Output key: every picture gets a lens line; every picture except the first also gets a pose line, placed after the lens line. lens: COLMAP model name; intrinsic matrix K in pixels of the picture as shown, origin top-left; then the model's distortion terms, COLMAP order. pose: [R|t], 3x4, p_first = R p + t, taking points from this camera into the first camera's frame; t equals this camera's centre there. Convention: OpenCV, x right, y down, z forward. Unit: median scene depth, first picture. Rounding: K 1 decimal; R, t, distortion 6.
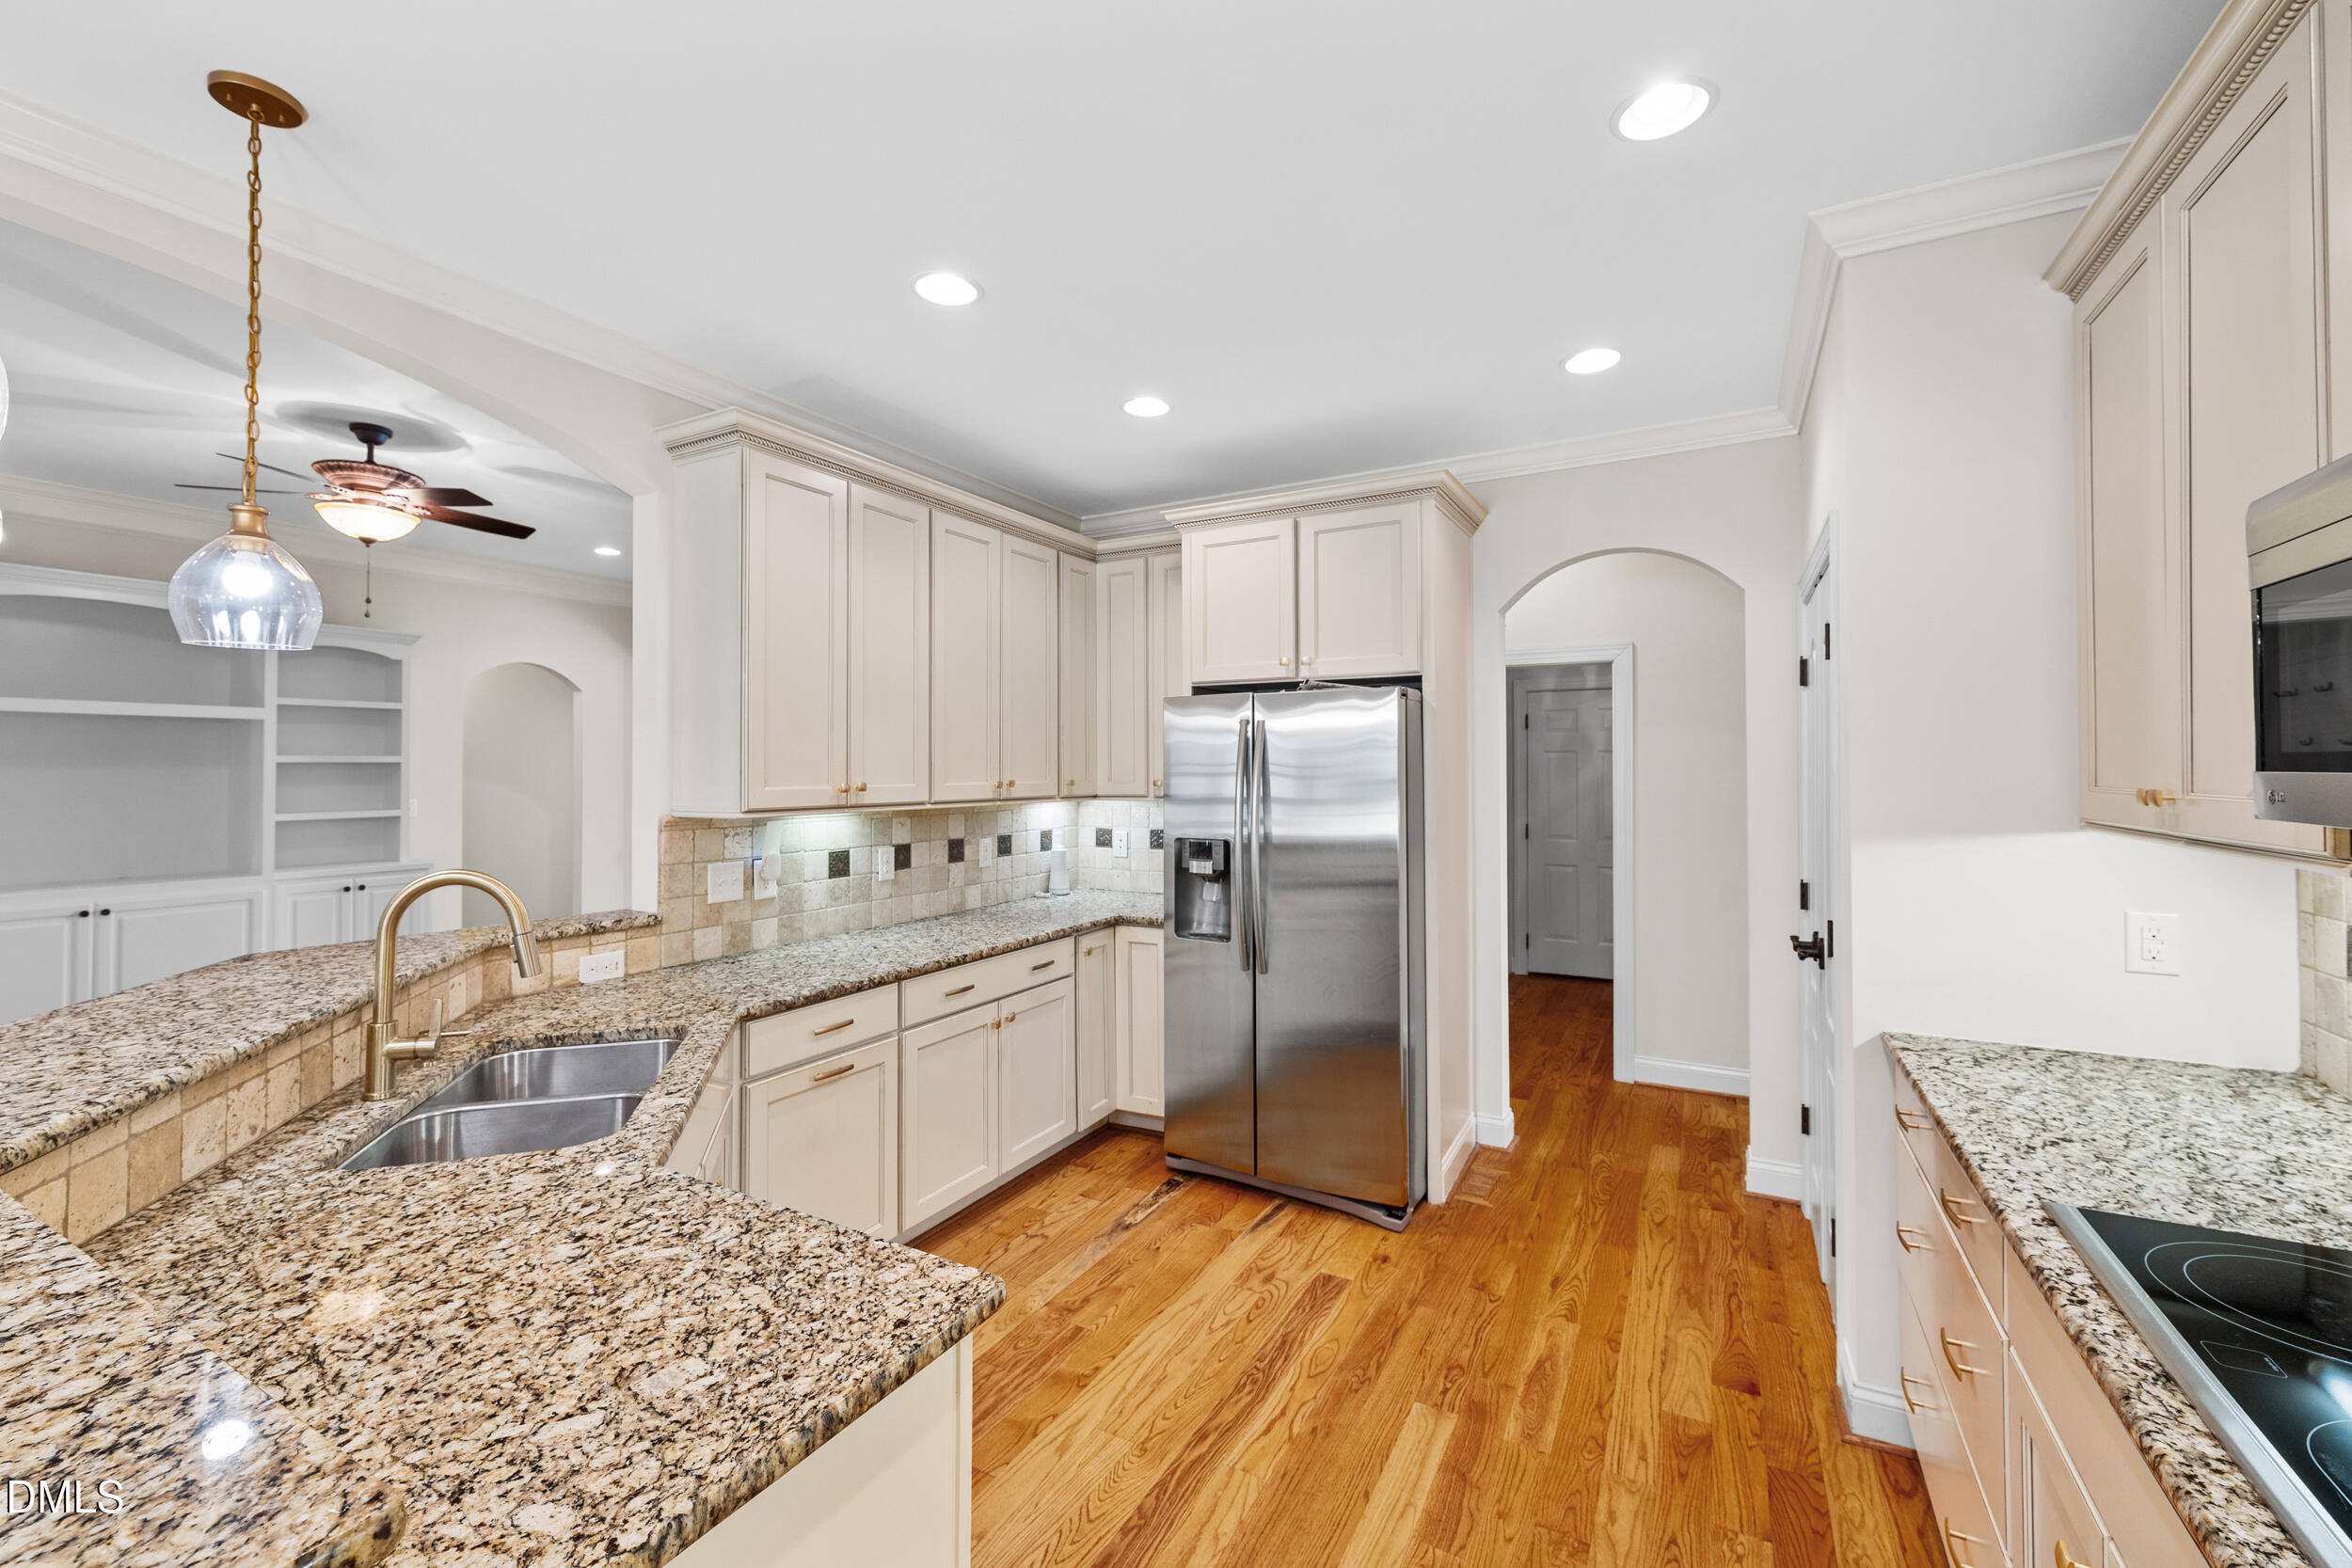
lens RADIAL K [[964.5, 0, 1173.0], [0, 964.5, 762.5], [0, 0, 1]] dist [0.001168, -0.000872]
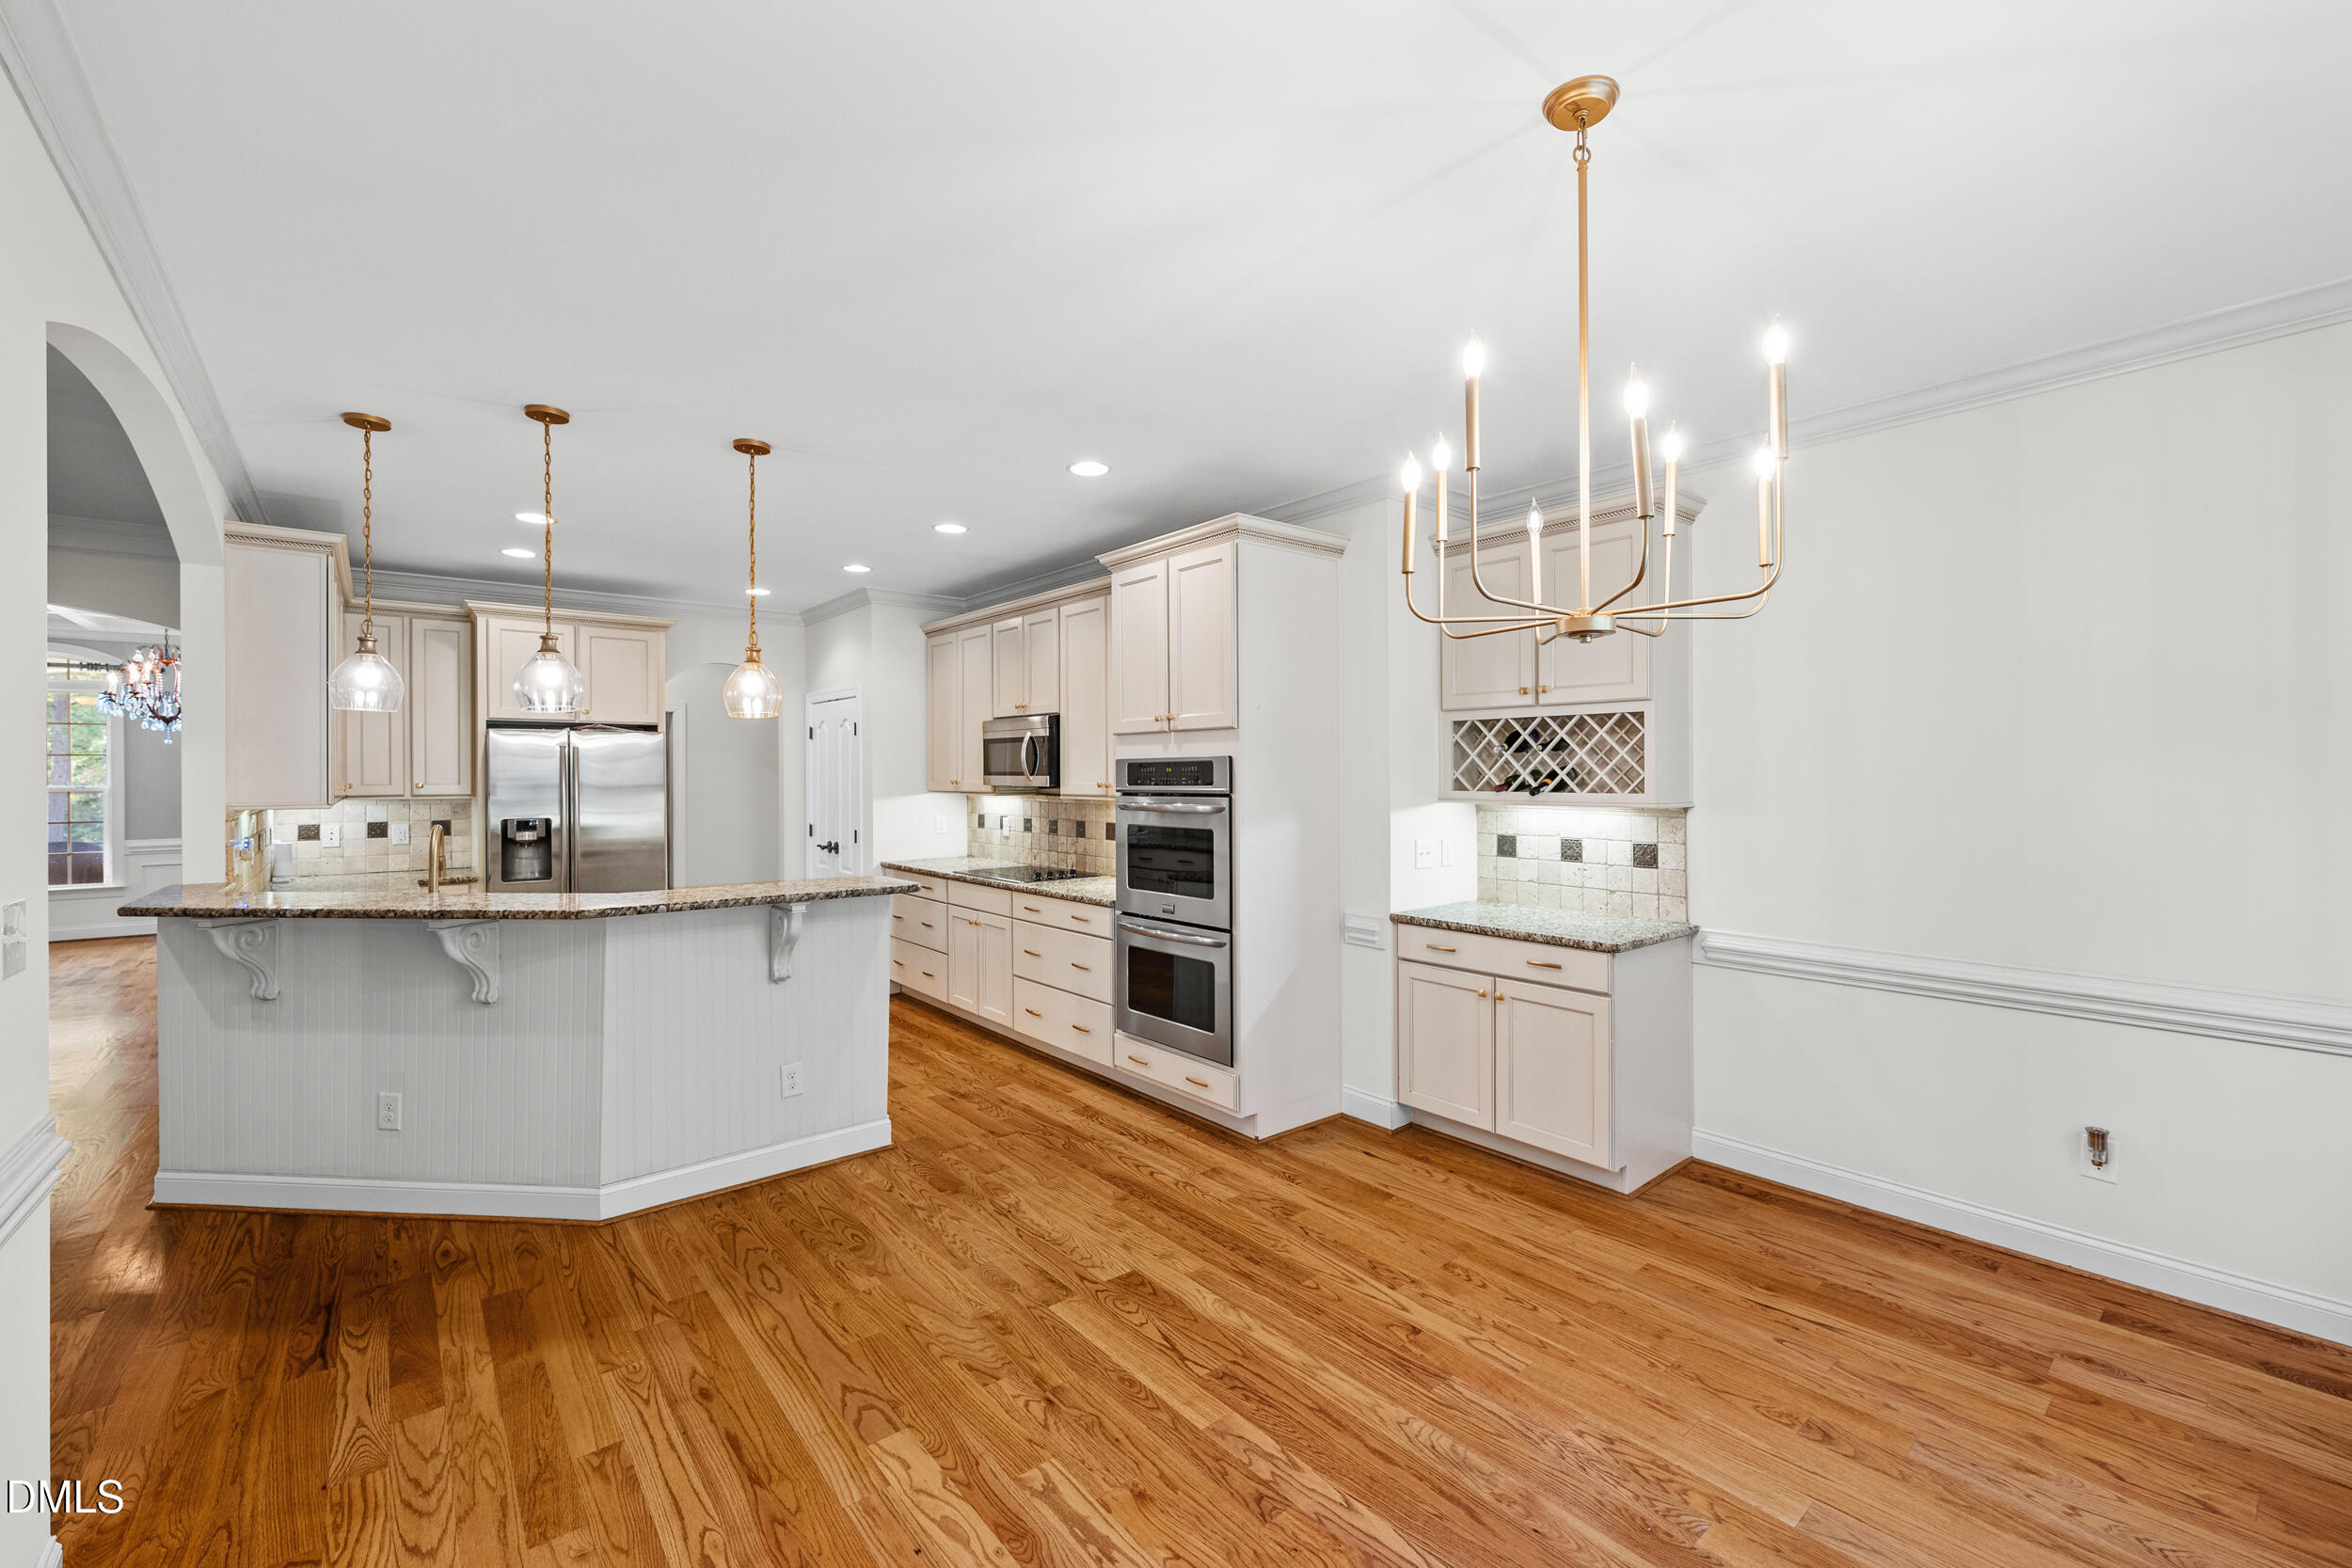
lens RADIAL K [[964.5, 0, 1174.2], [0, 964.5, 775.5], [0, 0, 1]] dist [0.001168, -0.000872]
pose [[0.363628, -0.000703, 0.931544, -1.139533], [-0.006063, 0.999977, 0.003121, -0.004159], [-0.931524, -0.006783, 0.363616, -0.620254]]
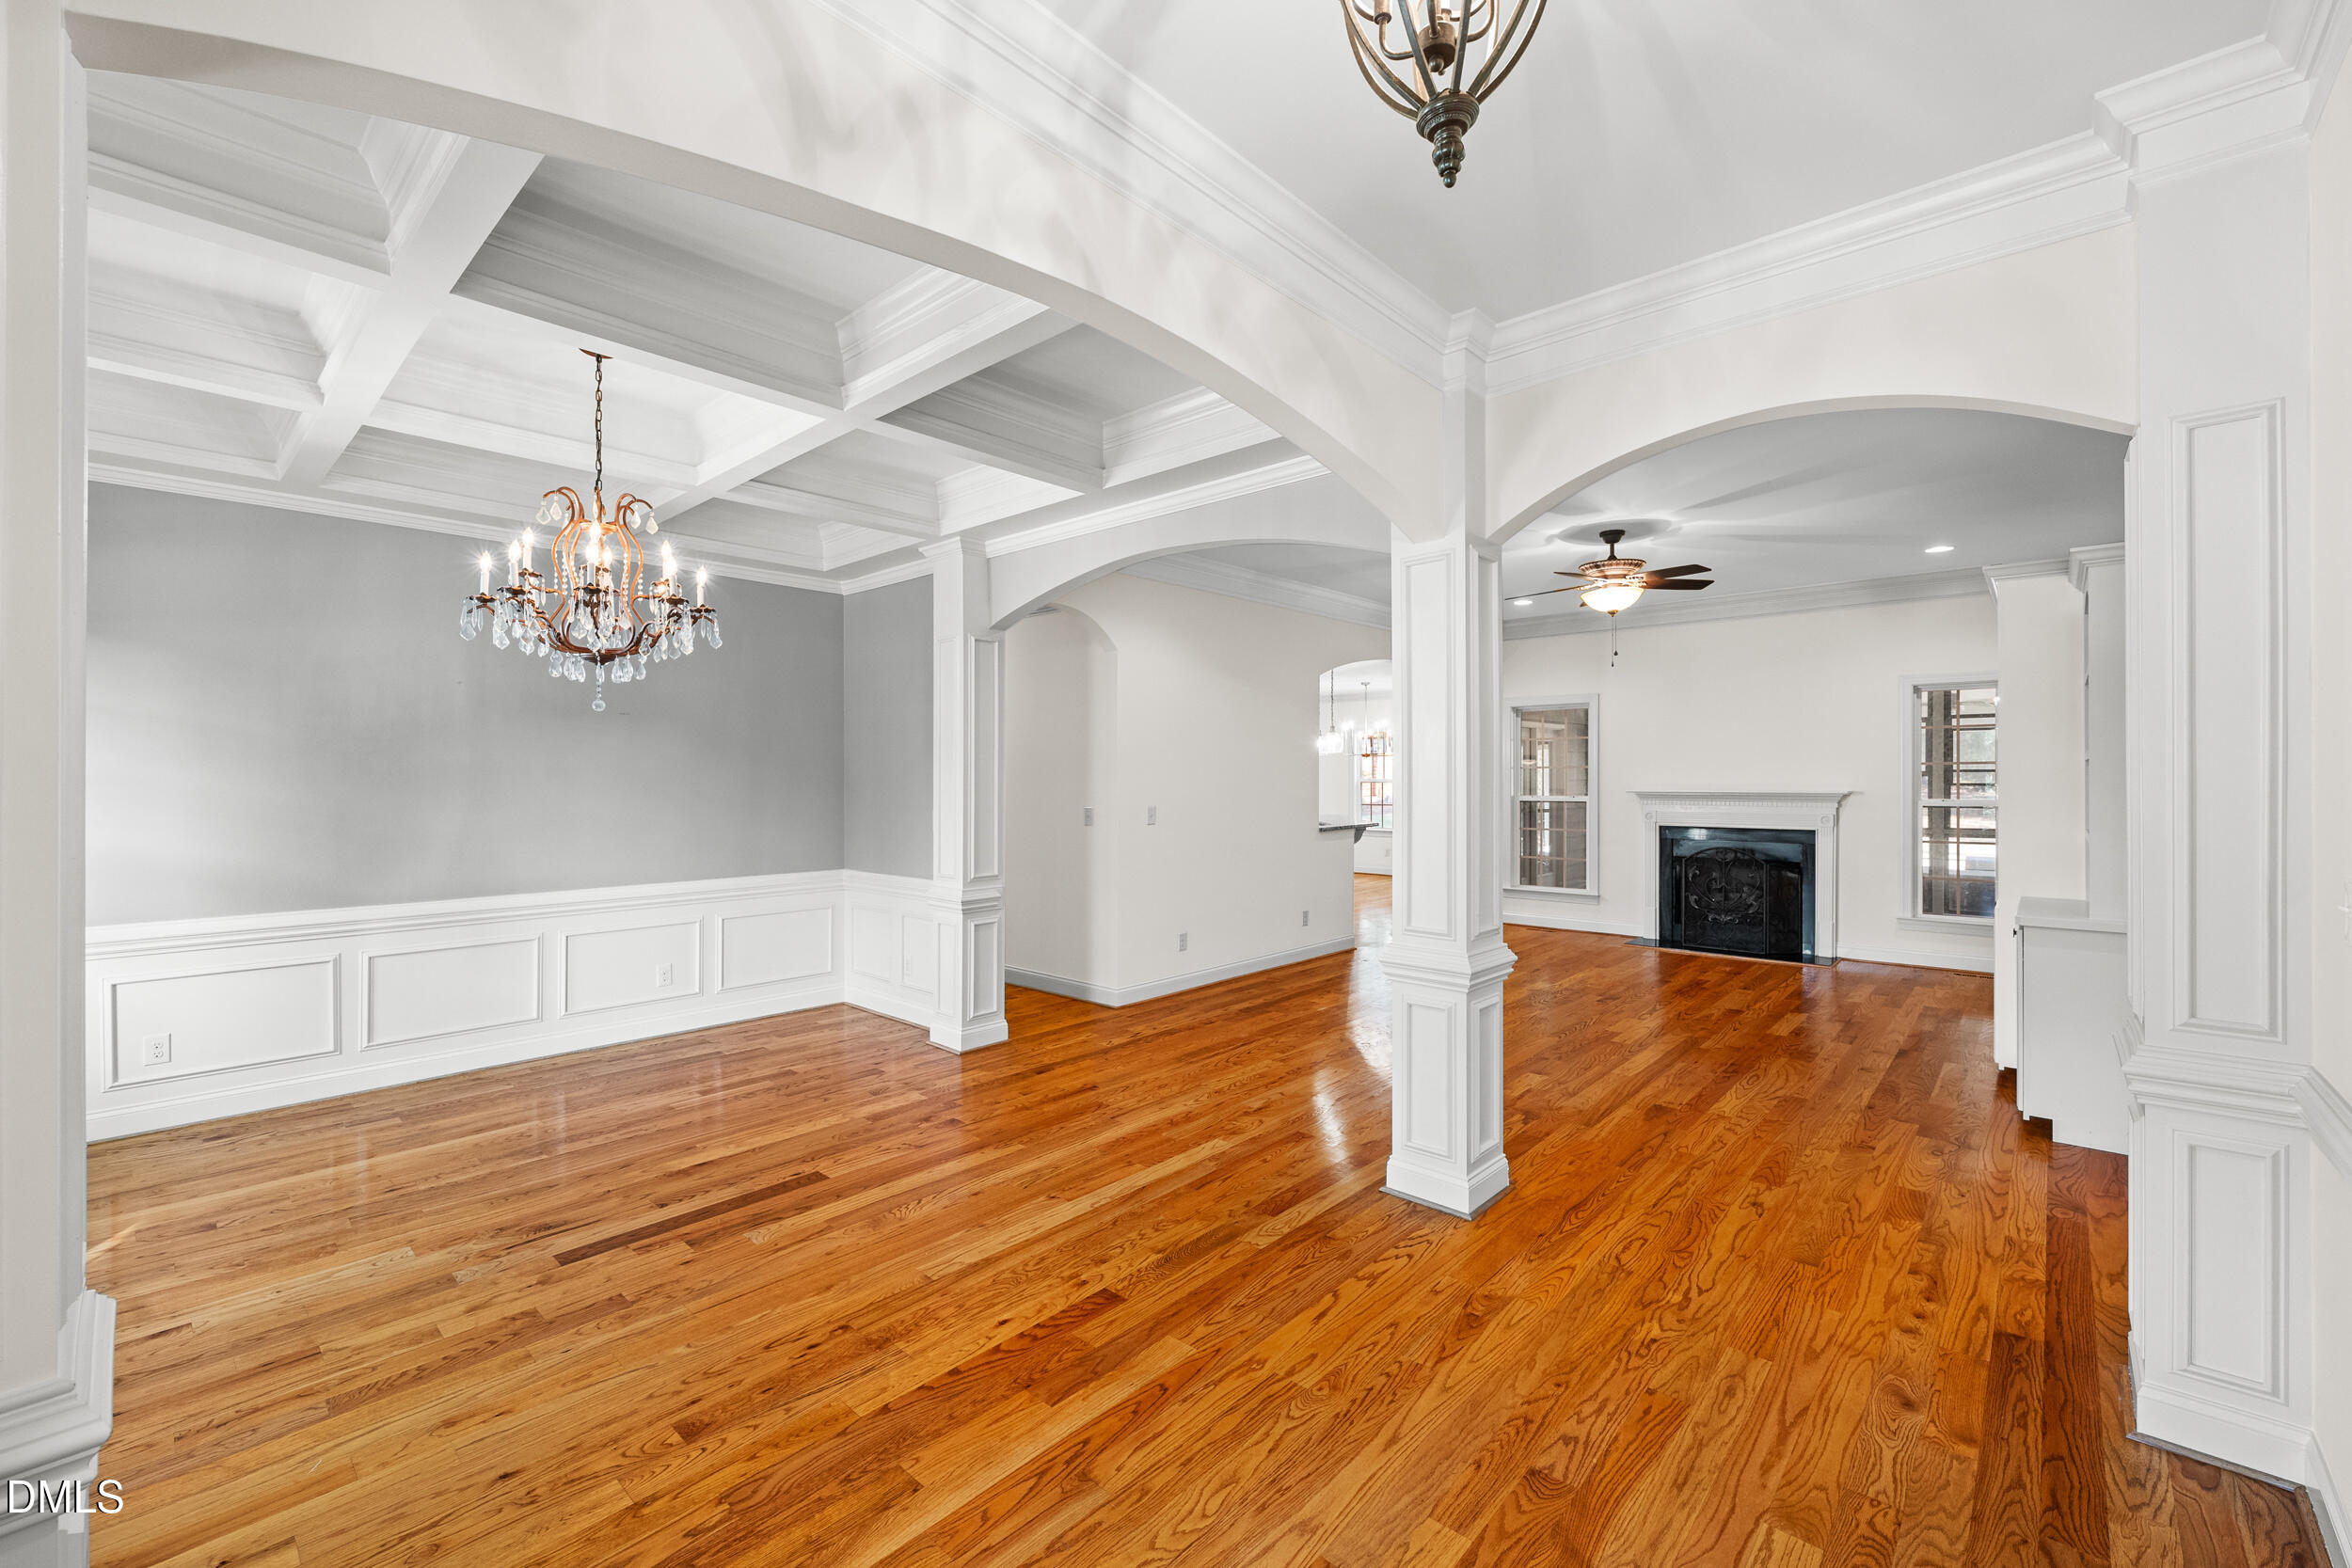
lens RADIAL K [[964.5, 0, 1174.7], [0, 964.5, 776.0], [0, 0, 1]] dist [0.001168, -0.000872]
pose [[-0.973227, 0.005571, 0.229779, -0.704072], [0.004450, 0.999976, -0.005395, 0.018615], [-0.229803, -0.004228, -0.973228, 3.368621]]
